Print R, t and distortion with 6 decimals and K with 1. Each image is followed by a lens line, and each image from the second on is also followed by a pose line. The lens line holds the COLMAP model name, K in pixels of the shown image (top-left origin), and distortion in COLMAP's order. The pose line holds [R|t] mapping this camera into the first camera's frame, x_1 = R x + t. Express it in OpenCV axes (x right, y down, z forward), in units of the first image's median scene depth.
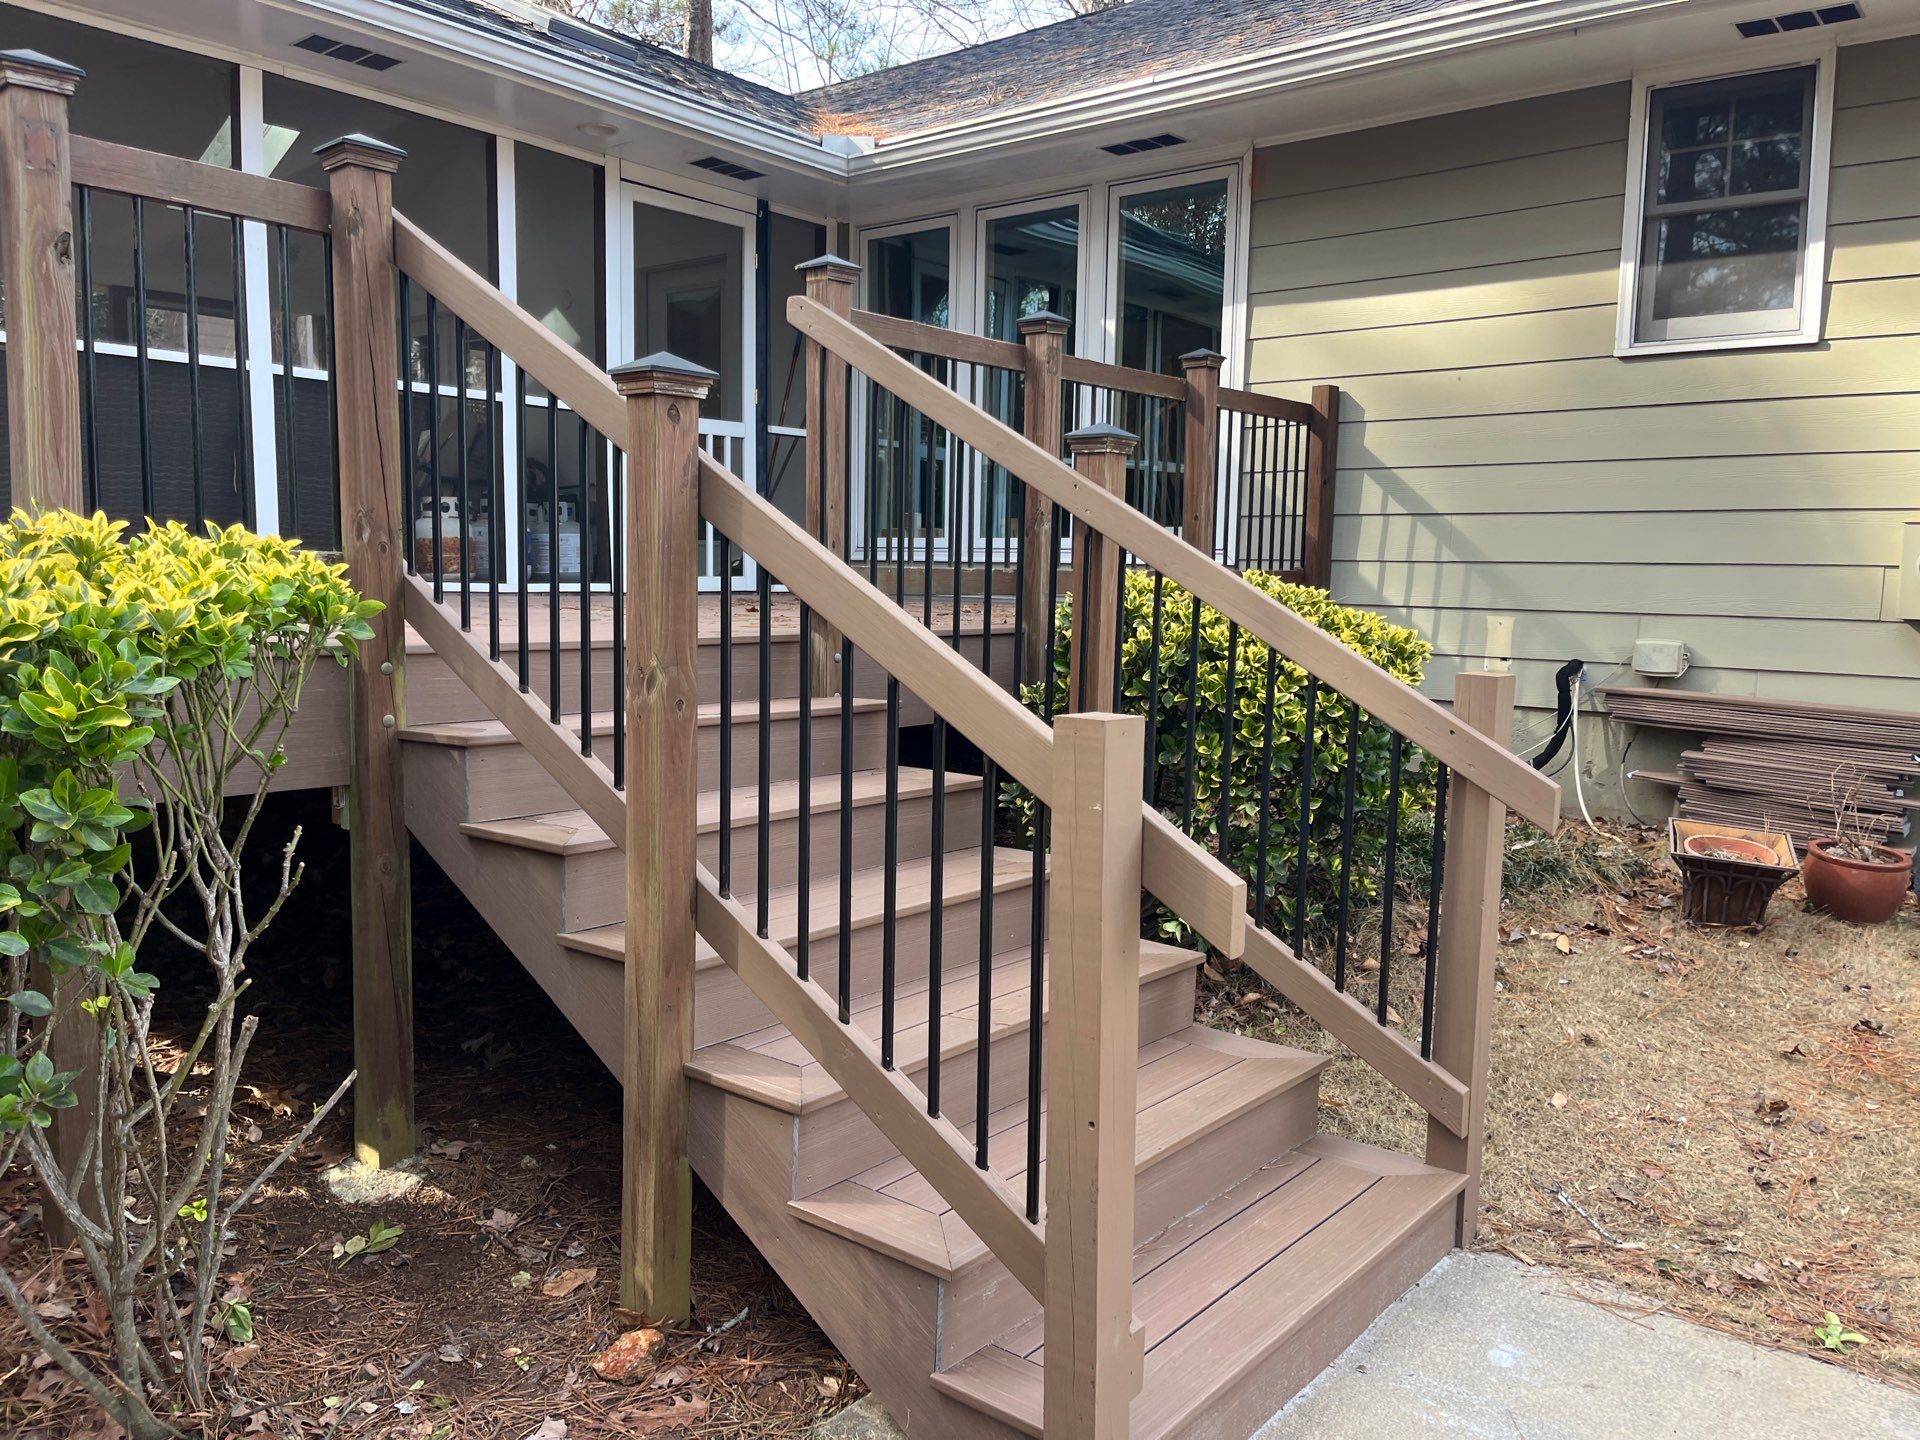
lens RADIAL K [[1406.5, 0, 939.2], [0, 1406.5, 718.1], [0, 0, 1]] dist [0.060401, -0.109307]
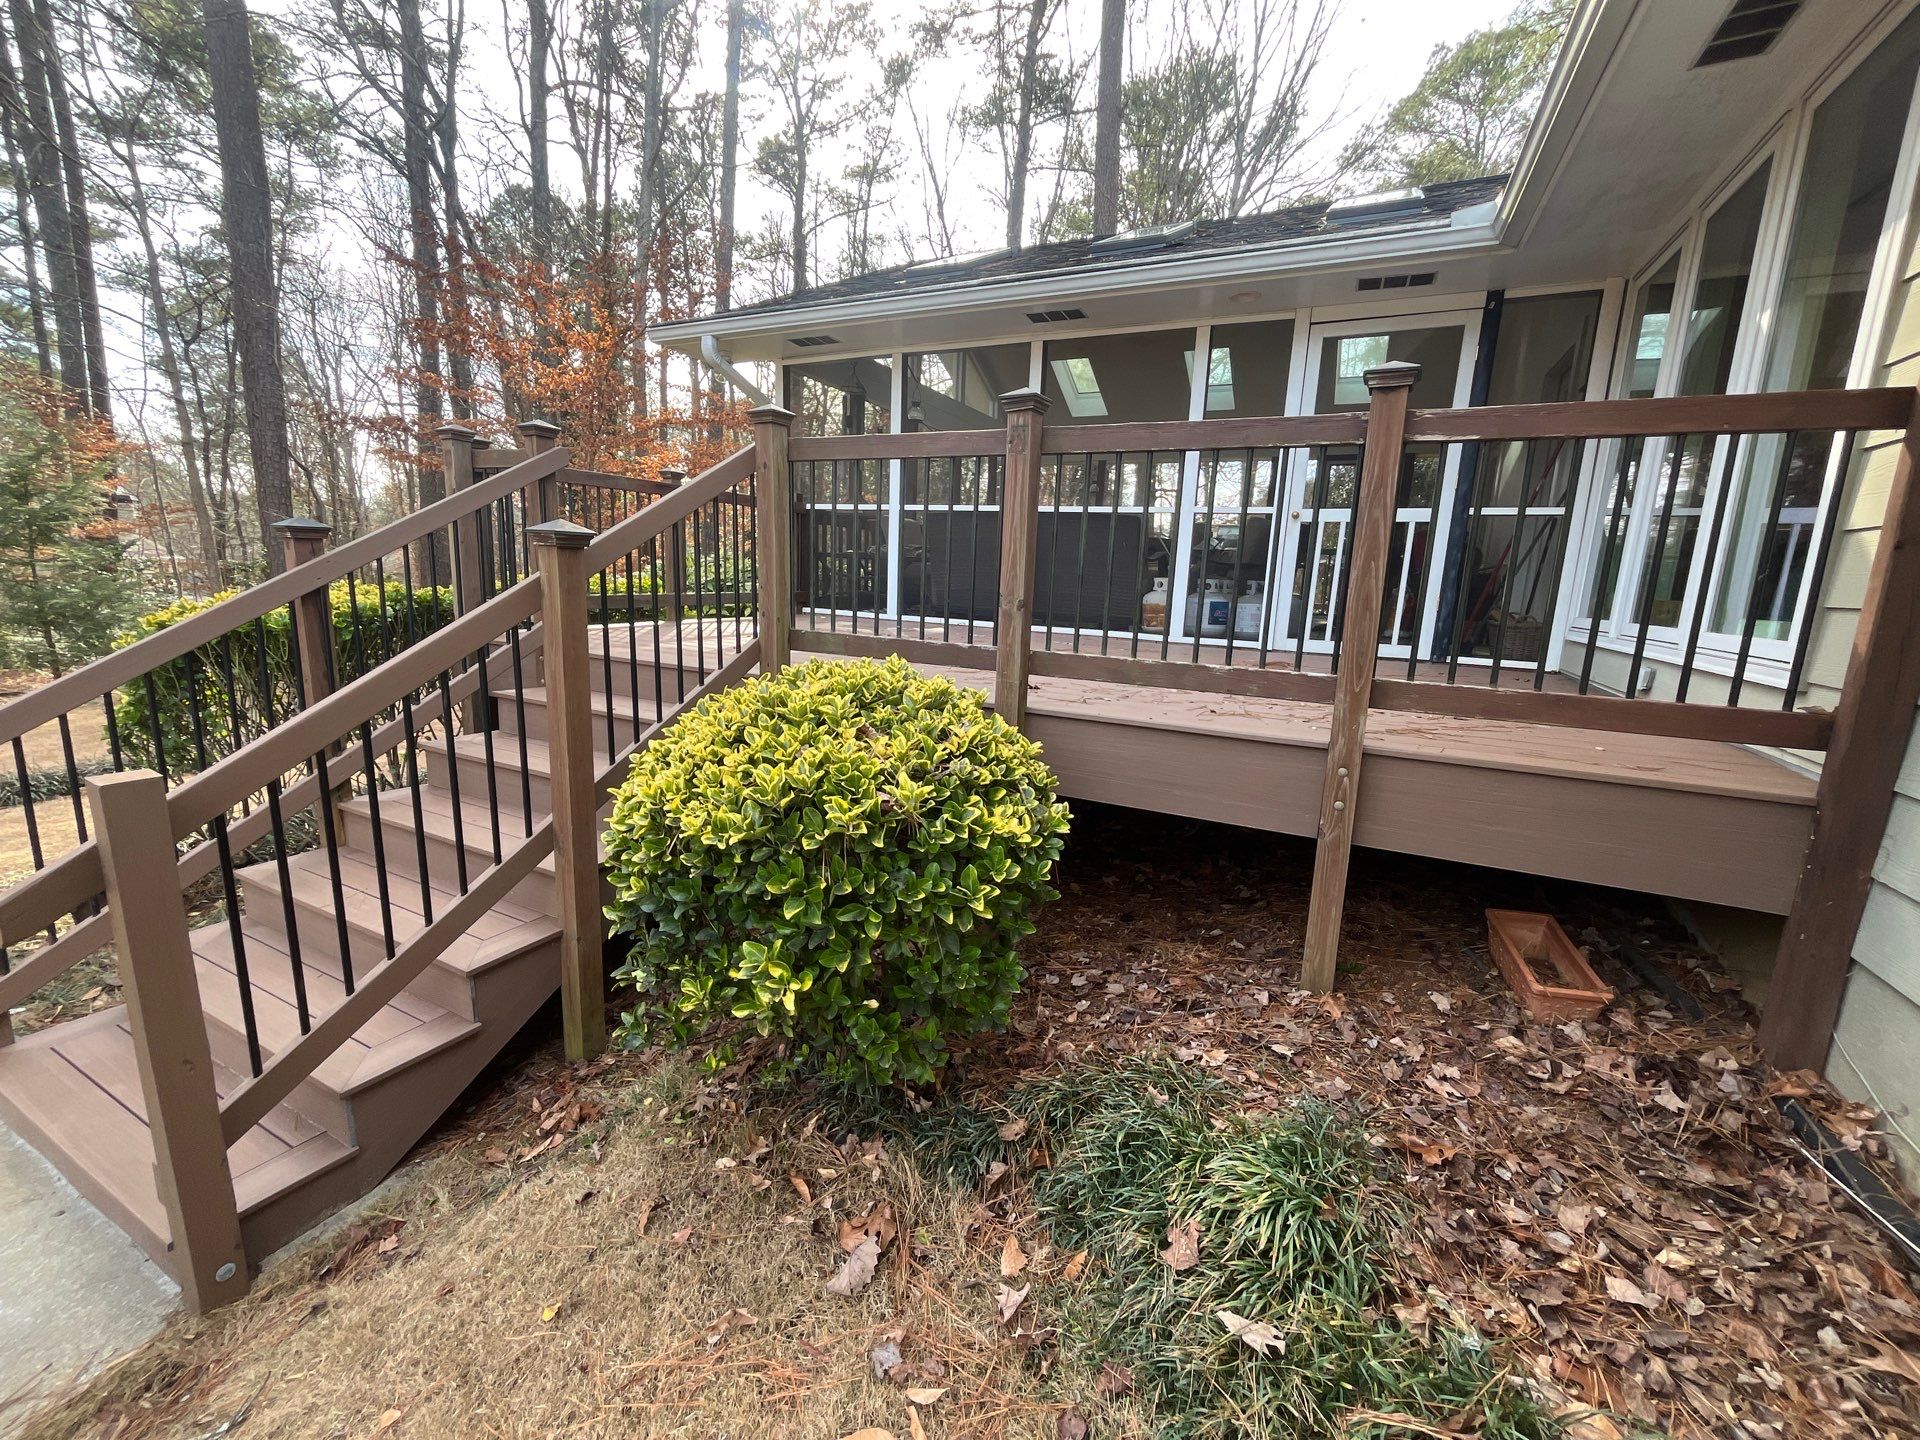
lens RADIAL K [[774.6, 0, 957.5], [0, 774.6, 718.7], [0, 0, 1]] dist [-0.003574, -0.000892]
pose [[0.230297, 0.173655, -0.957501, 0.449648], [-0.147711, 0.978785, 0.141988, -0.094162], [0.961844, 0.108734, 0.251062, 0.601094]]
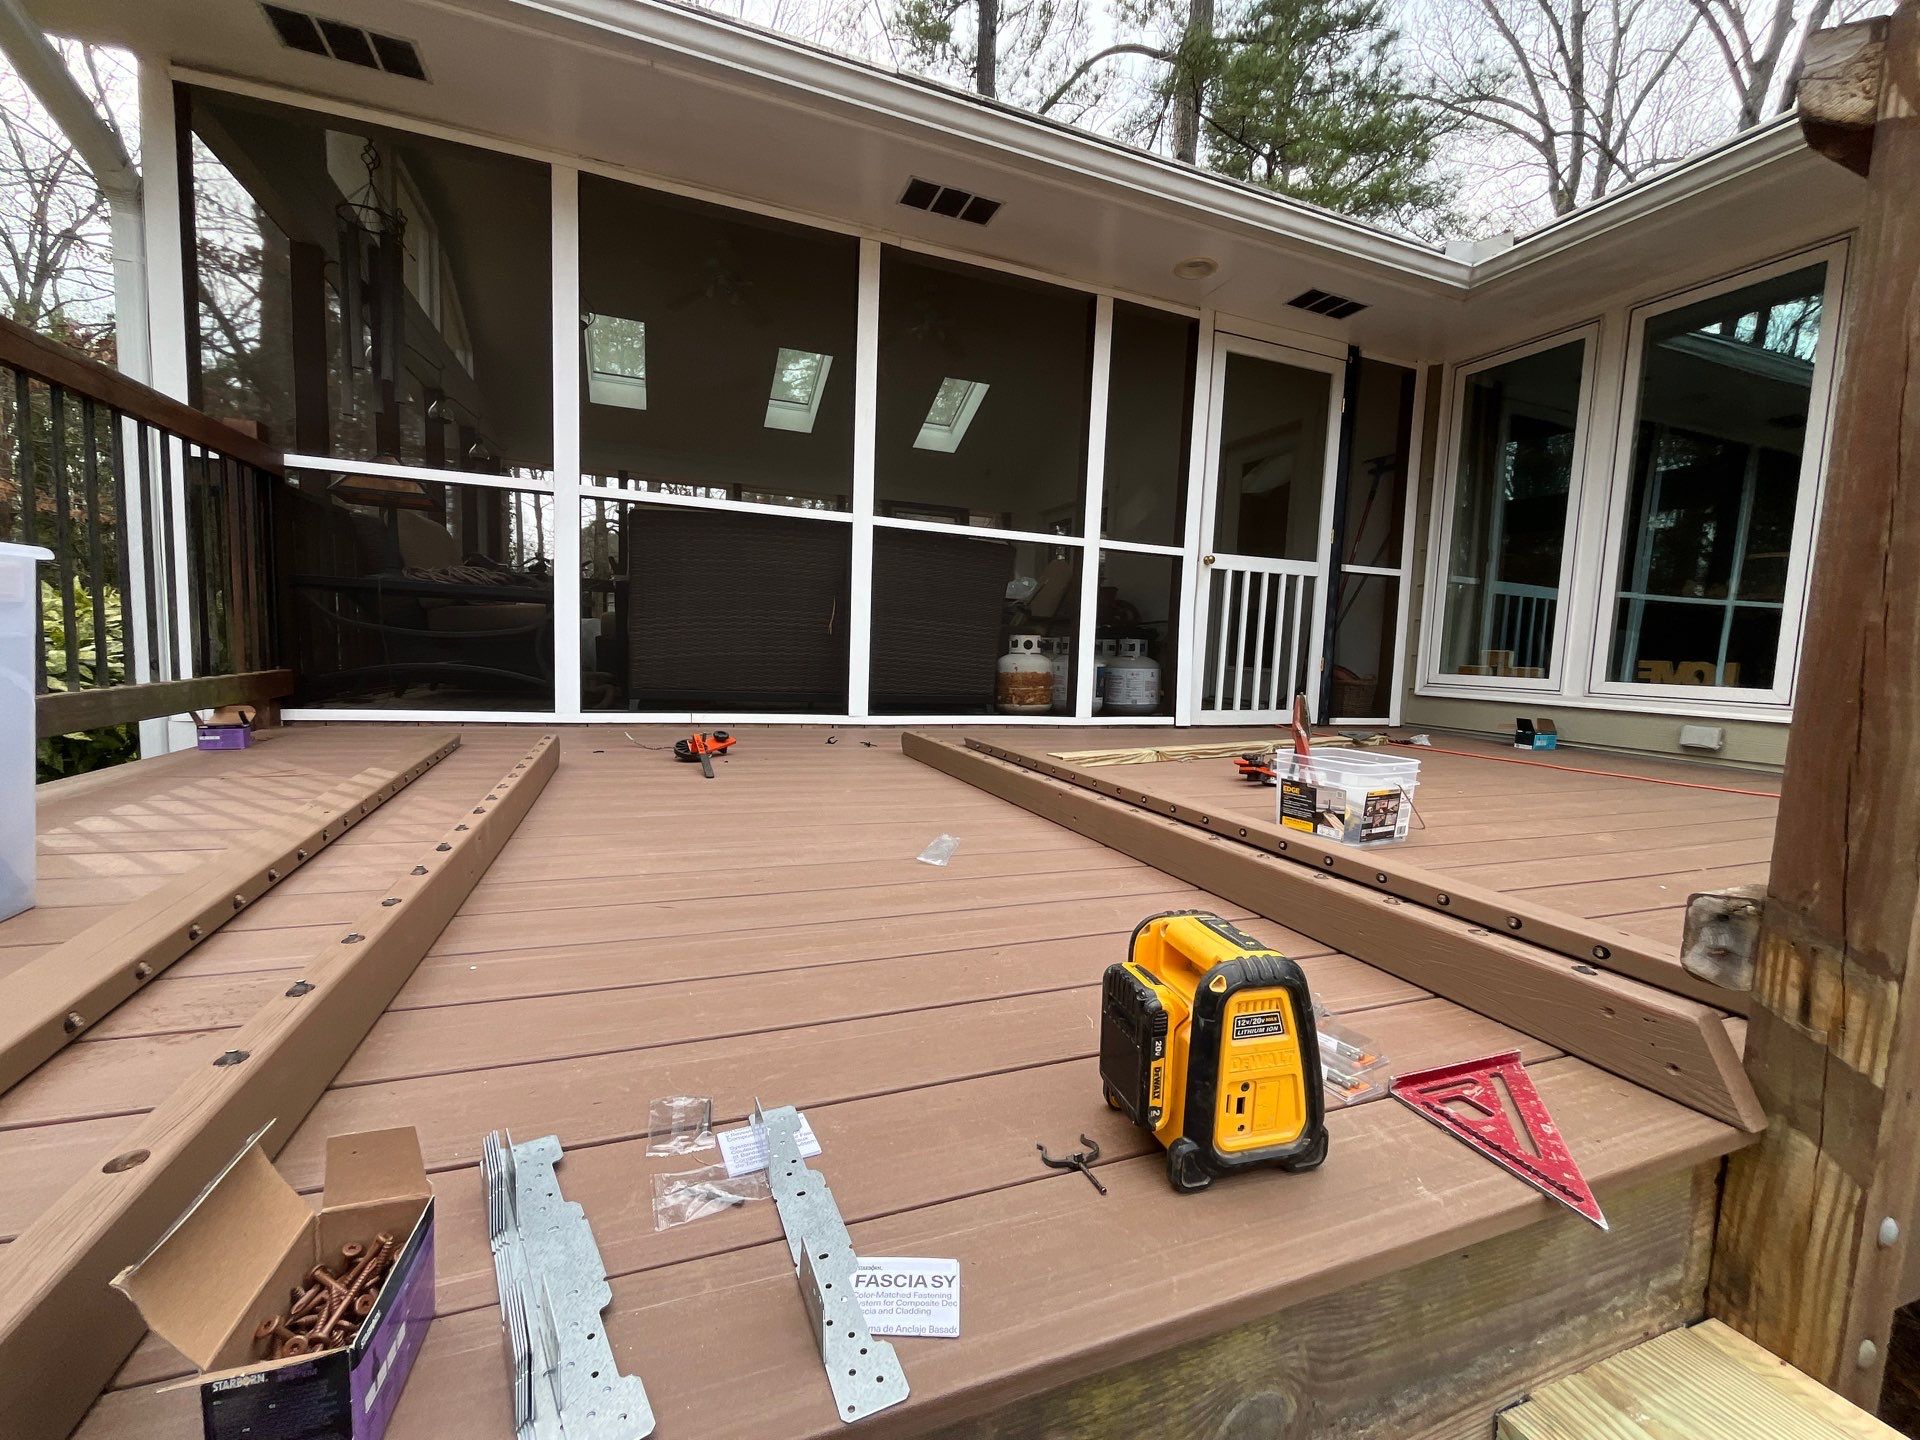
lens RADIAL K [[762.4, 0, 966.9], [0, 762.4, 710.0], [0, 0, 1]] dist [-0.002758, 0.000035]
pose [[0.874529, 0.057846, -0.481512, -0.104973], [-0.078540, 0.996648, -0.022913, -0.082237], [0.478572, 0.057856, 0.876140, 0.470595]]
